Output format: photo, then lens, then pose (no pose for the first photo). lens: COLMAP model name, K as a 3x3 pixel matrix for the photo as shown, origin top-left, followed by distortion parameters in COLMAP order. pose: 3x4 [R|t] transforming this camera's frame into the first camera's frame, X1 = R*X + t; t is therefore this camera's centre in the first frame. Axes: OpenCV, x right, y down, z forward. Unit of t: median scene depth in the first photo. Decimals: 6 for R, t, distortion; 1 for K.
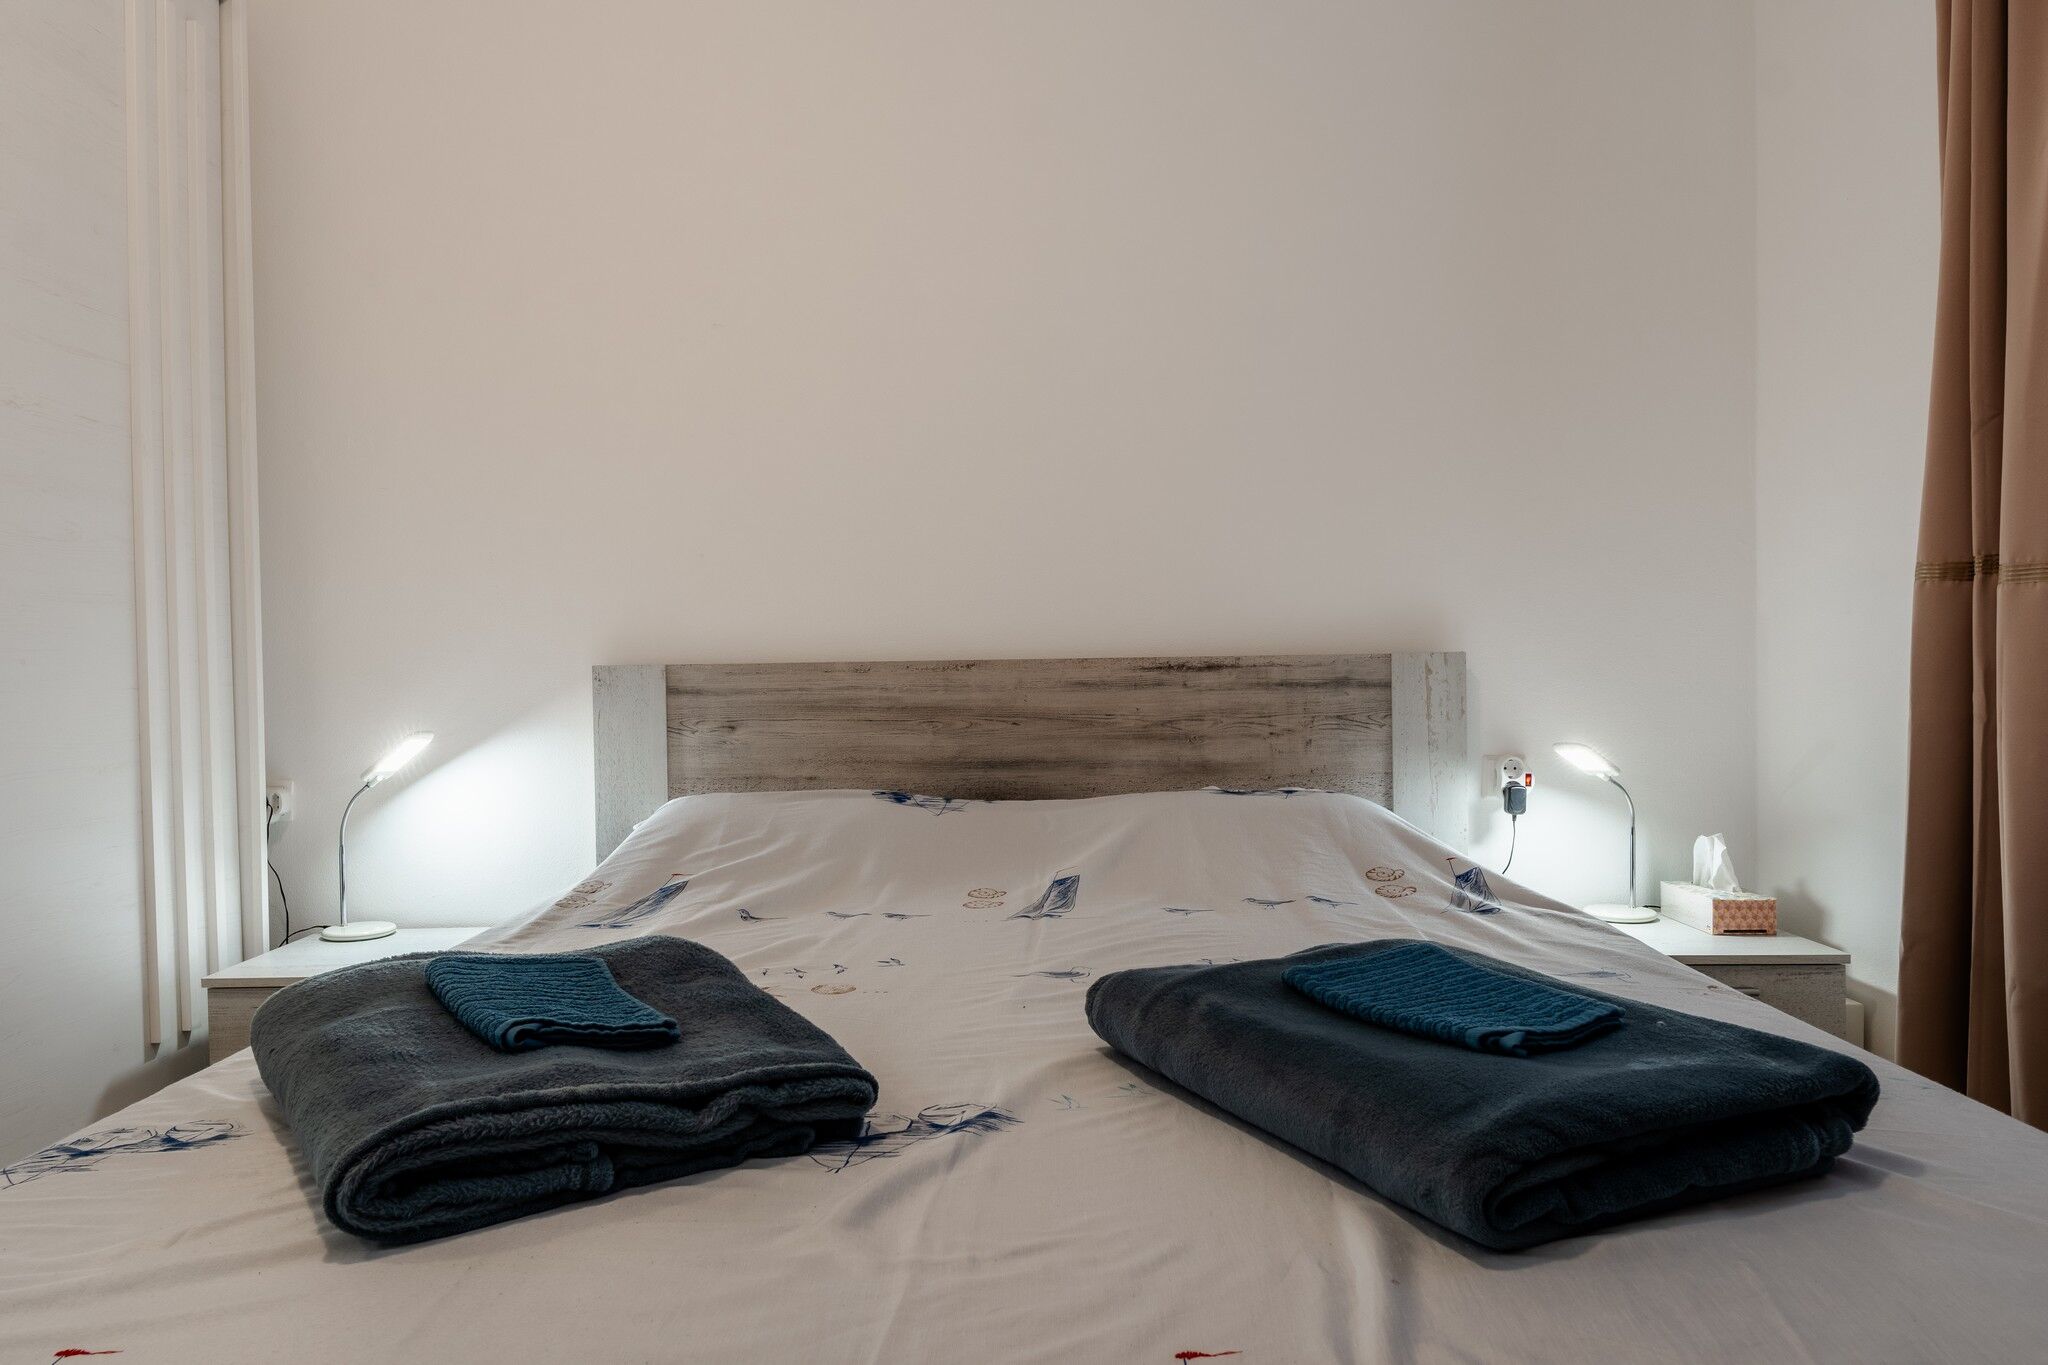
lens RADIAL K [[1431.4, 0, 1016.3], [0, 1431.4, 681.3], [0, 0, 1]] dist [0.003560, -0.001071]
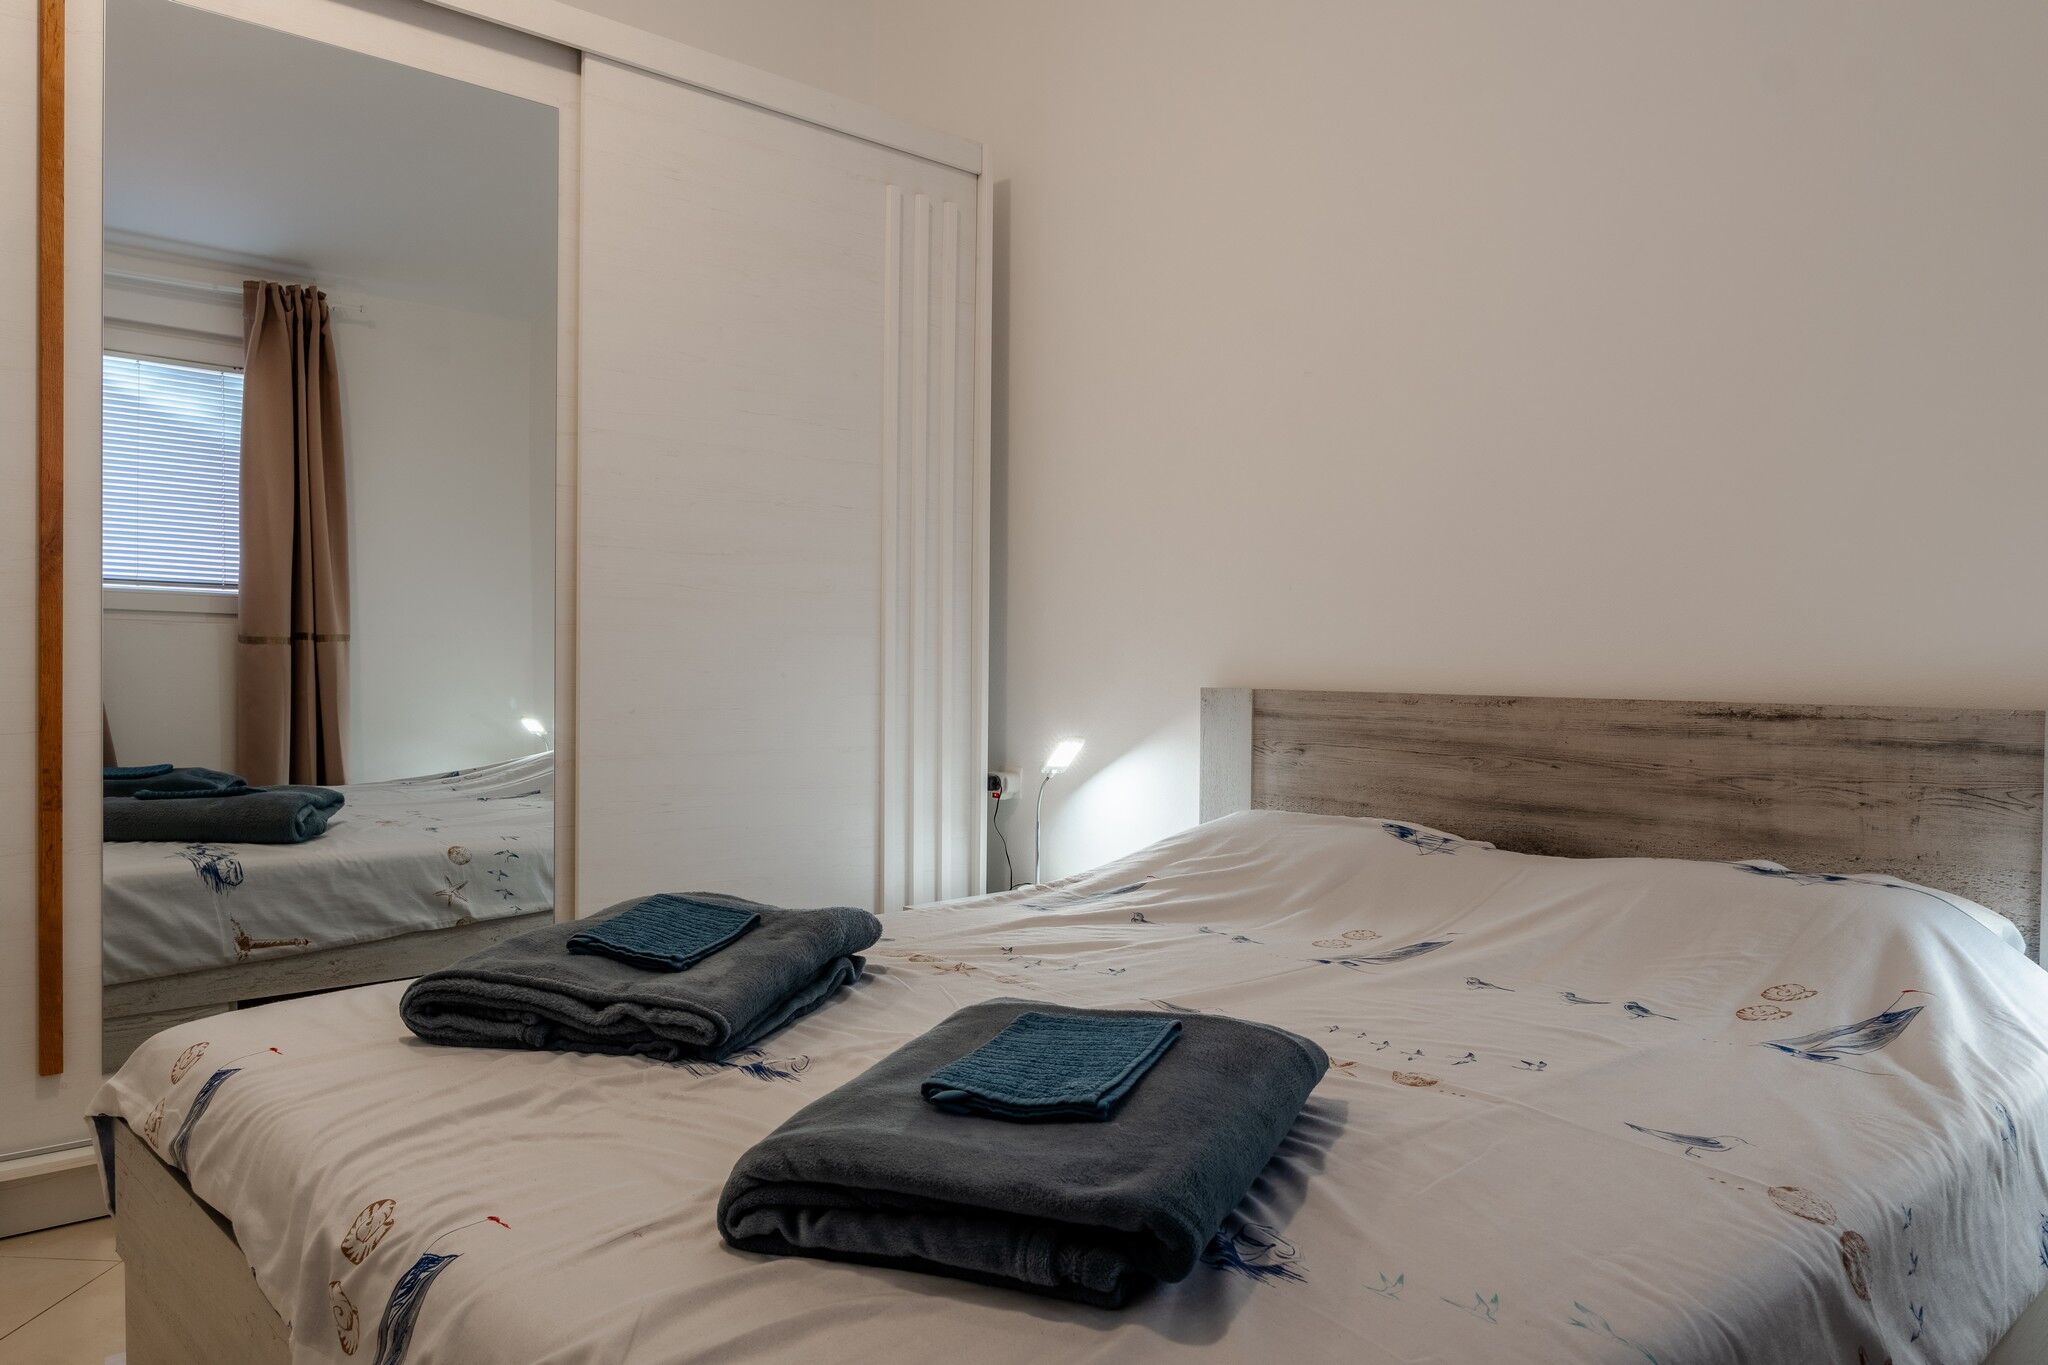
lens RADIAL K [[1446.9, 0, 1024.0], [0, 1446.9, 682.5], [0, 0, 1]] dist [0.003750, -0.000594]
pose [[0.689370, 0.034439, -0.723590, 0.437835], [-0.030855, 0.999359, 0.018168, -0.031324], [0.723752, 0.009802, 0.689991, 0.105151]]
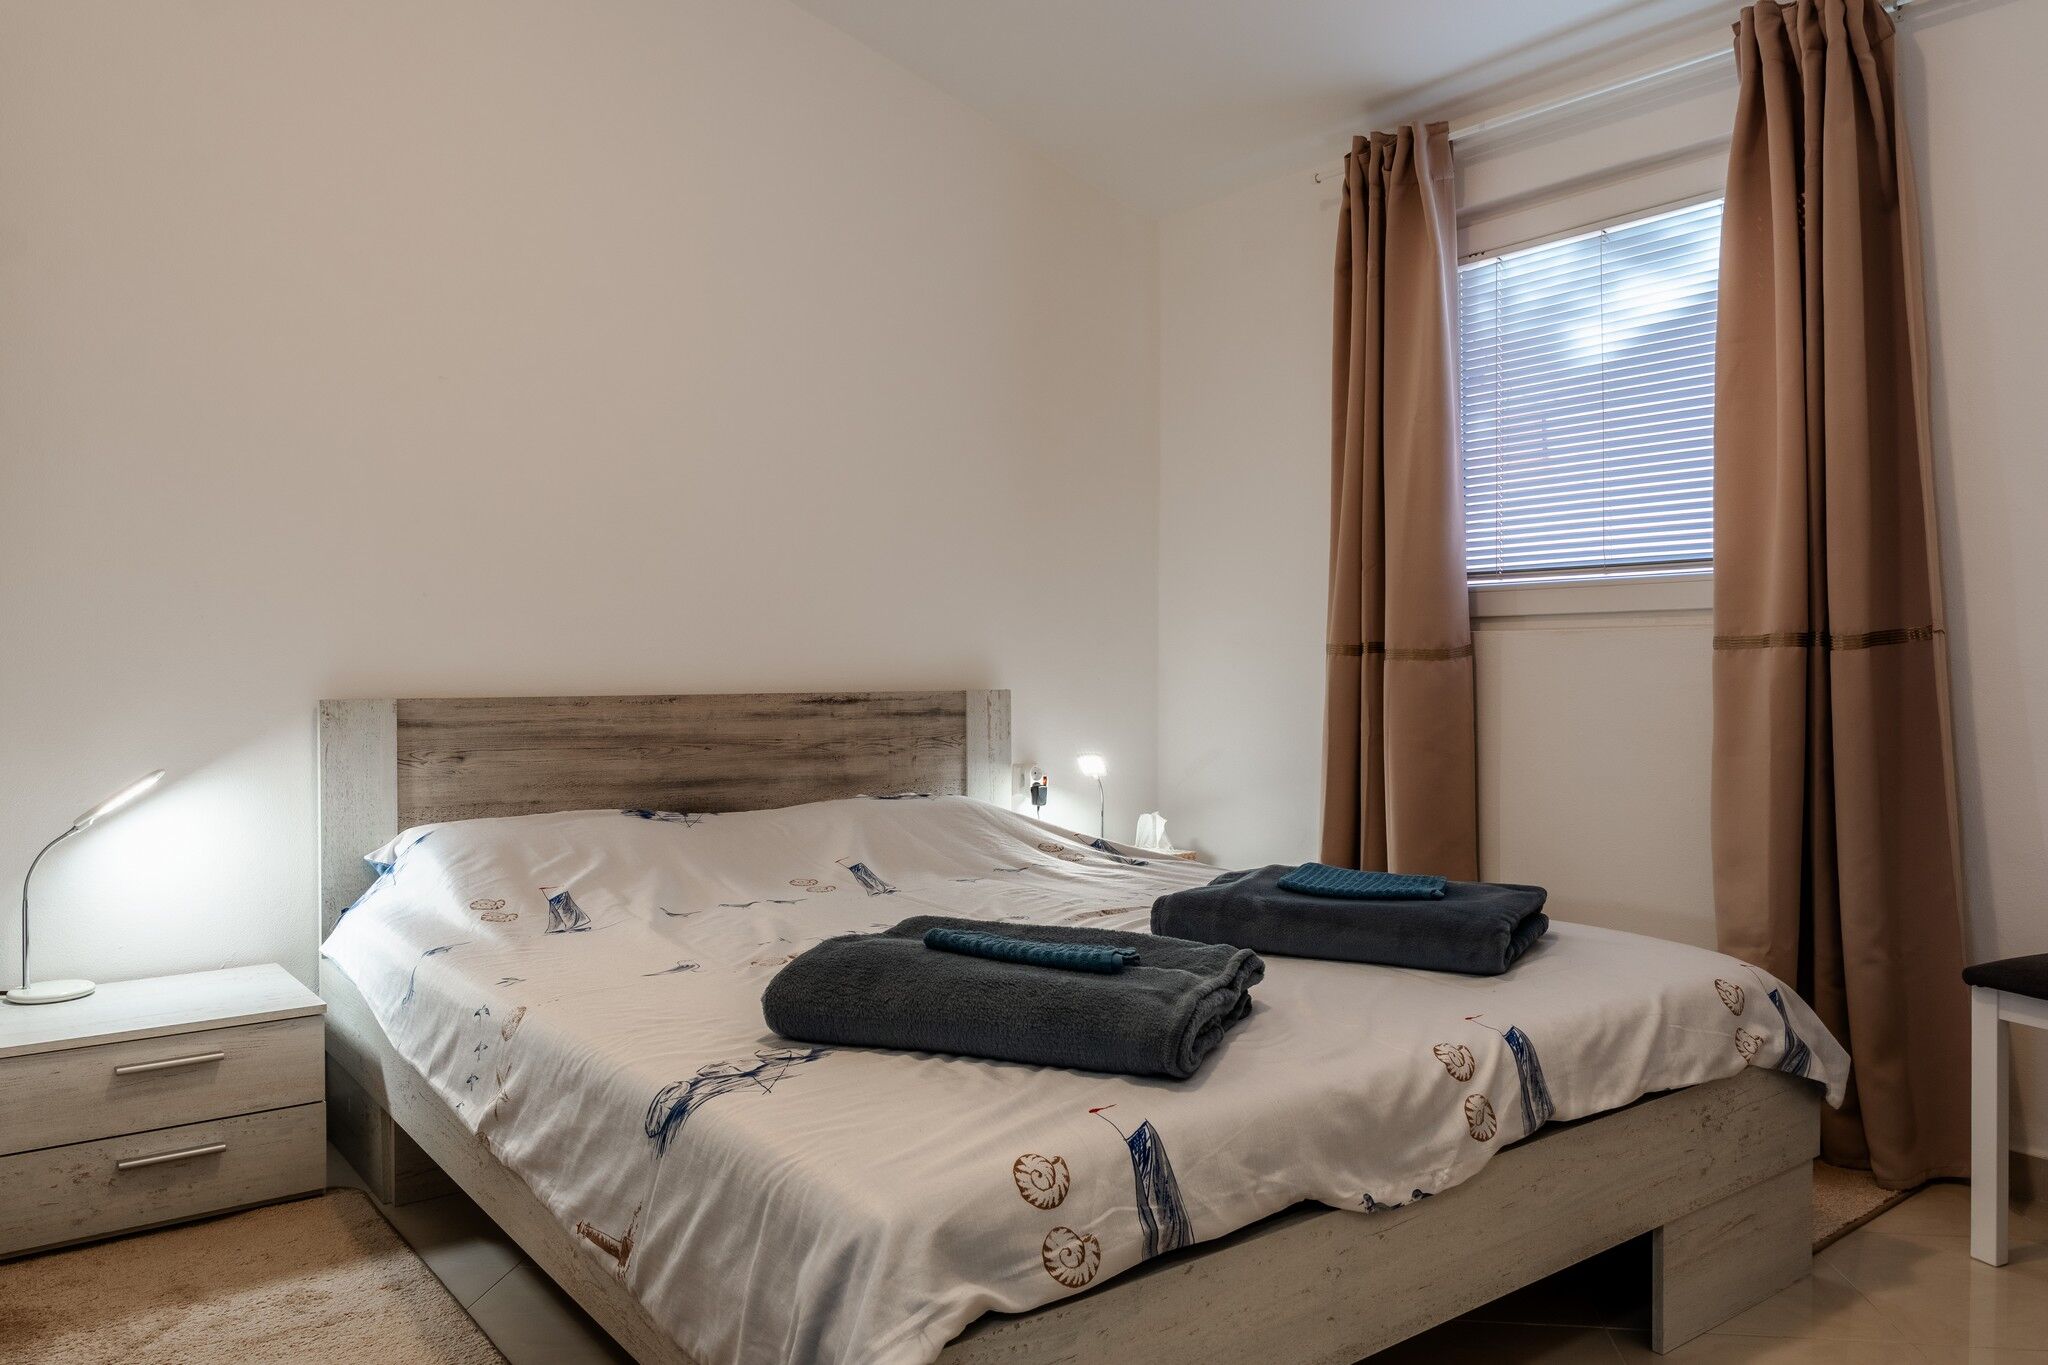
lens RADIAL K [[1446.9, 0, 1024.0], [0, 1446.9, 682.5], [0, 0, 1]] dist [0.003750, -0.000594]
pose [[0.790608, 0.006893, 0.612283, -0.528007], [-0.001570, 0.999956, -0.009230, -0.014517], [-0.612320, 0.006336, 0.790585, -0.109227]]
